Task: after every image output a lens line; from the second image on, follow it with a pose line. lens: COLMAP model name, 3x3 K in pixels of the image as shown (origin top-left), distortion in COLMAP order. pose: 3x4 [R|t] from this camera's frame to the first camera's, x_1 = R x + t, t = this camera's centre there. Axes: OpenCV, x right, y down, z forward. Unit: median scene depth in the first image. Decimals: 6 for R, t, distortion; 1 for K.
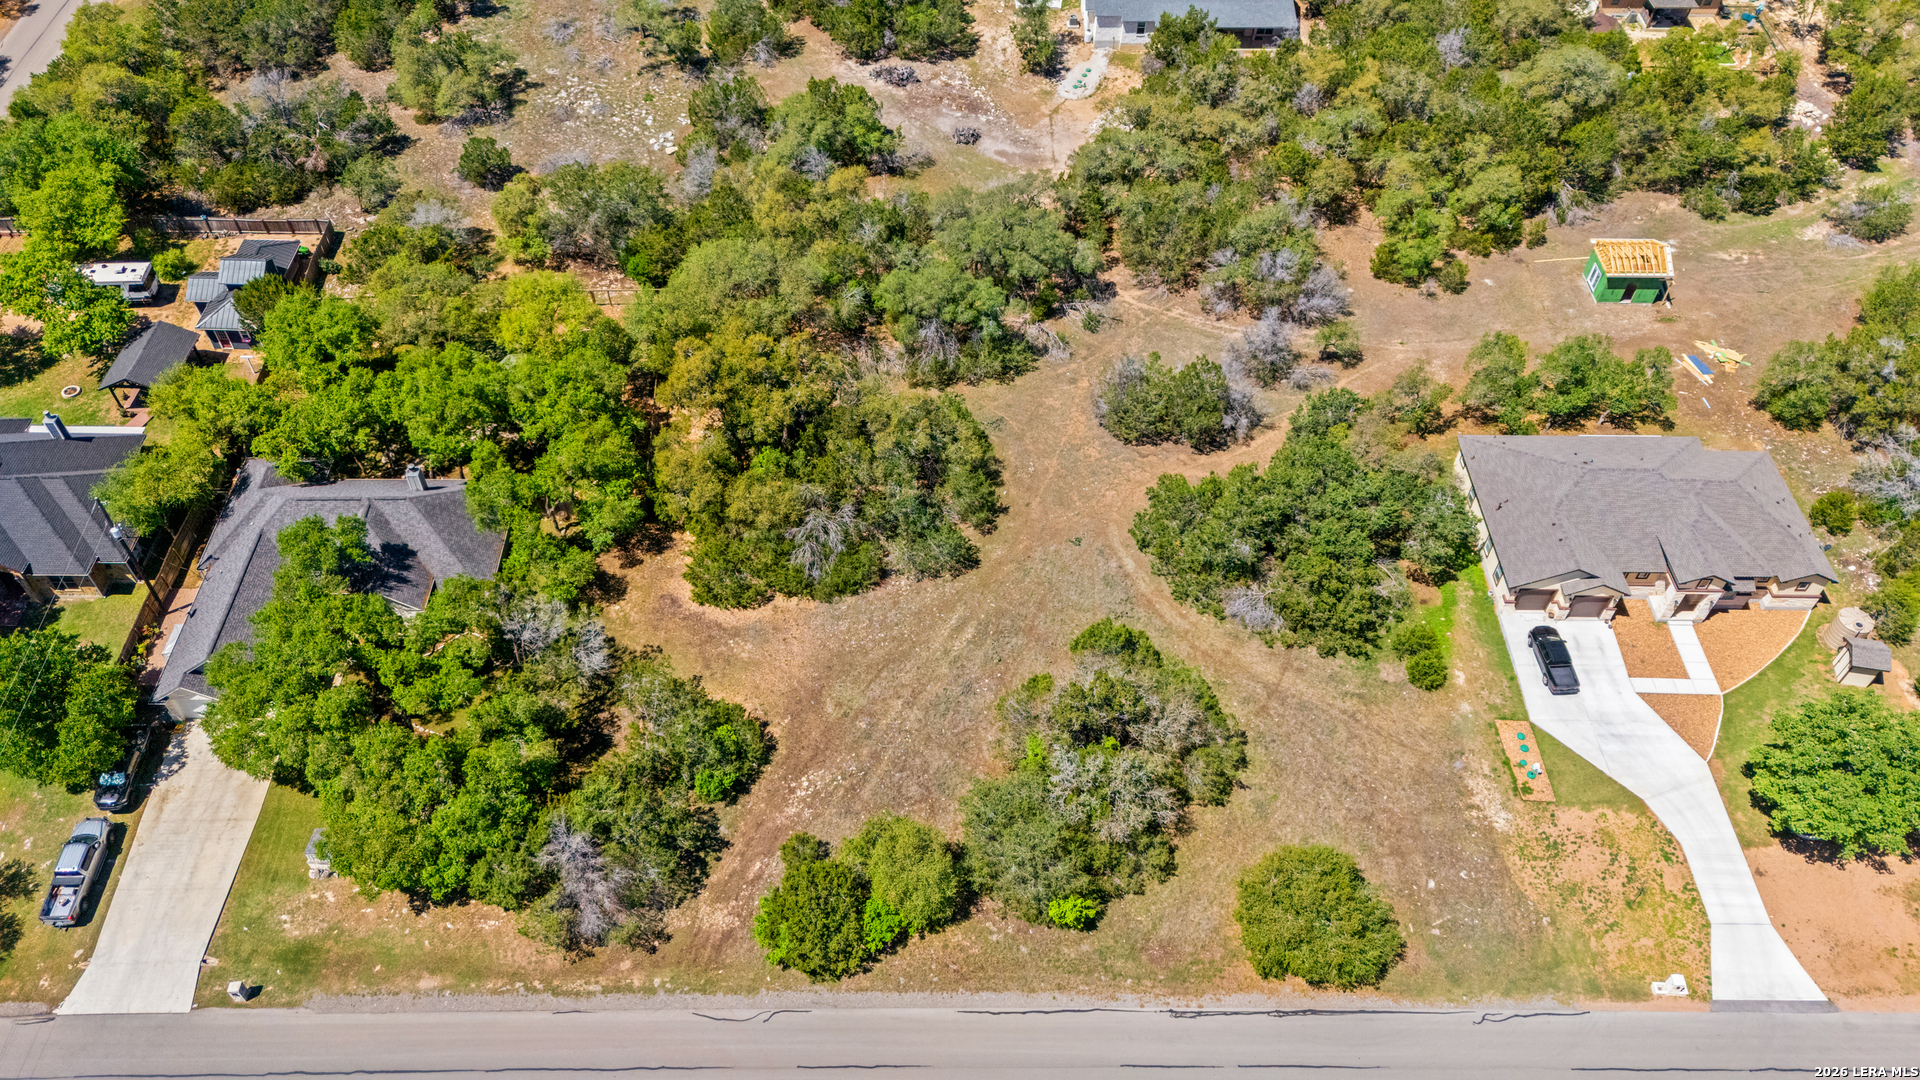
lens RADIAL K [[1409.4, 0, 953.9], [0, 1409.4, 535.5], [0, 0, 1]] dist [0.077891, -0.072347]
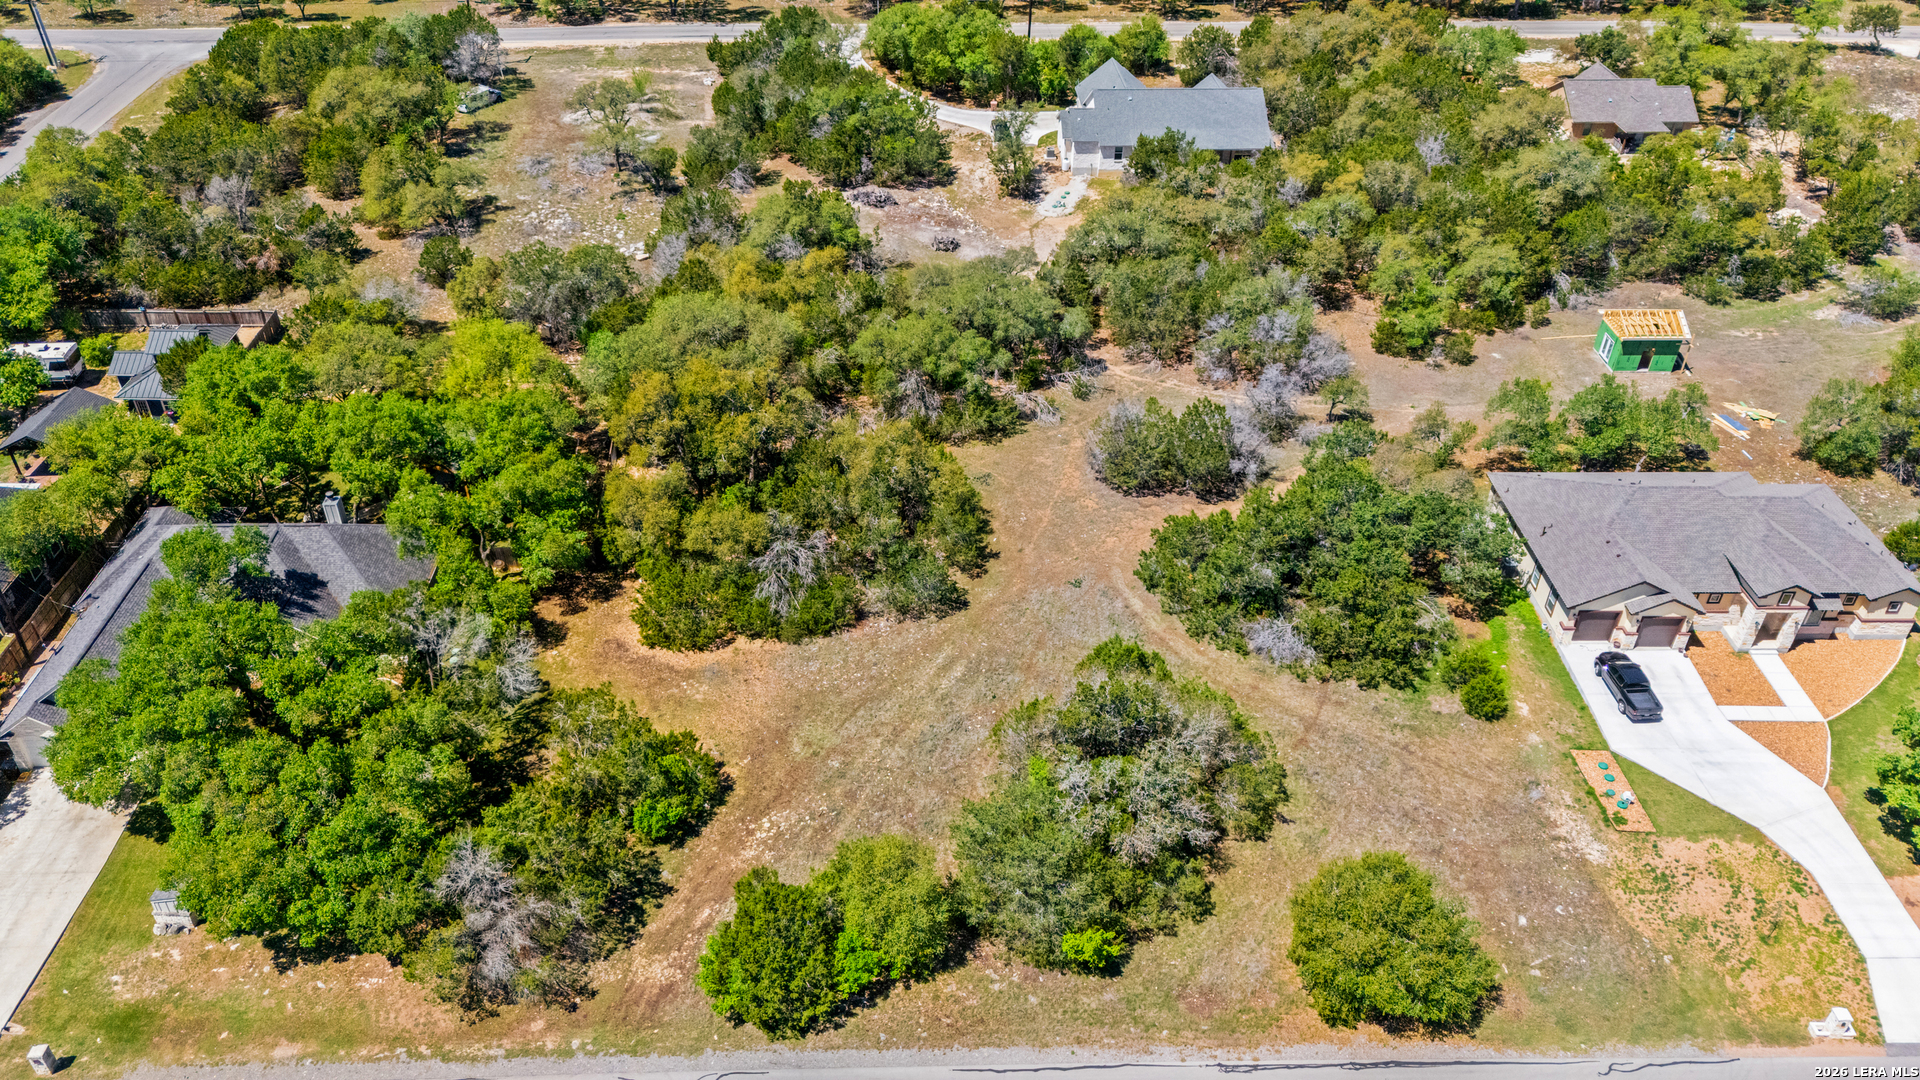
lens RADIAL K [[1409.4, 0, 953.9], [0, 1409.4, 535.5], [0, 0, 1]] dist [0.077891, -0.072347]
pose [[0.999799, -0.013615, 0.014704, -0.003395], [0.016487, 0.975938, -0.217423, 0.174209], [-0.011390, 0.217622, 0.975967, 0.126426]]
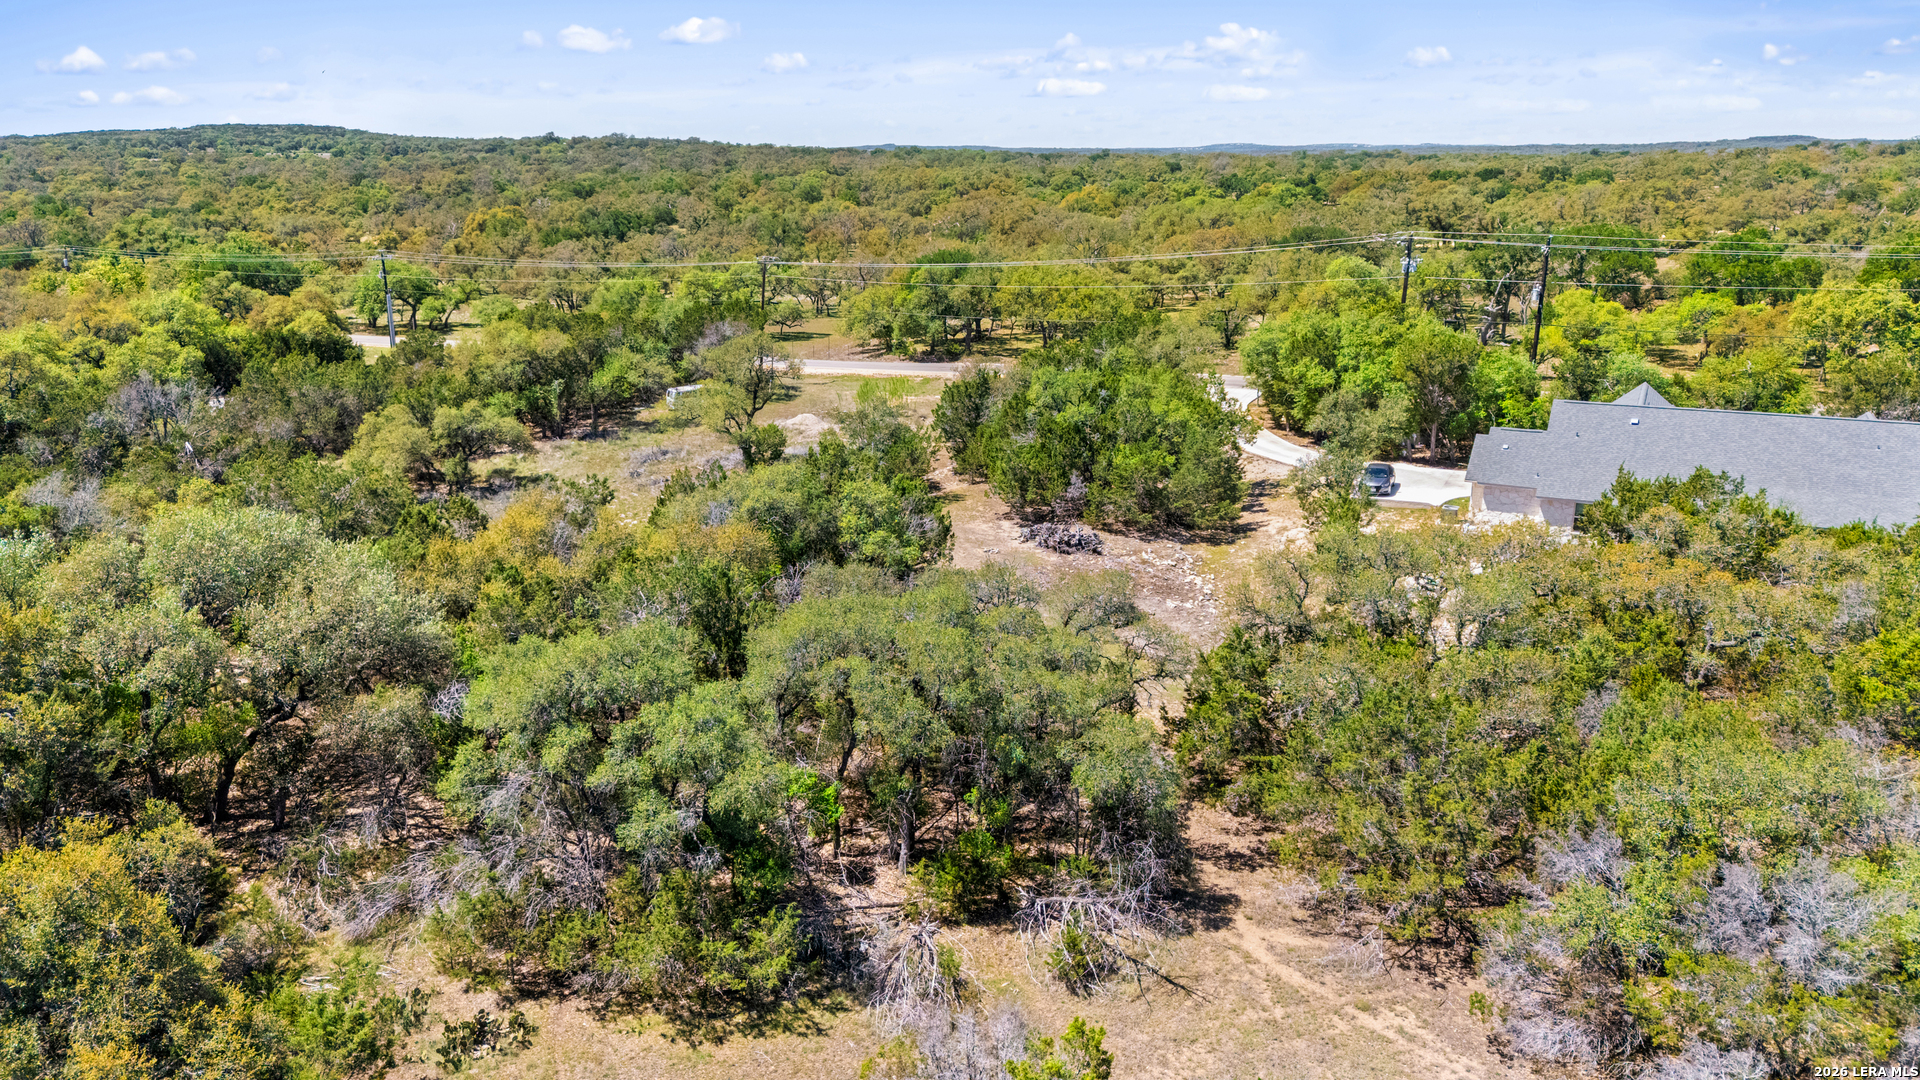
lens RADIAL K [[1404.9, 0, 955.3], [0, 1404.9, 585.8], [0, 0, 1]] dist [0.086574, -0.059016]
pose [[0.879078, 0.116591, -0.462199, 0.246354], [-0.342282, 0.829237, -0.441825, -0.087411], [0.331759, 0.546601, 0.768871, 0.846547]]
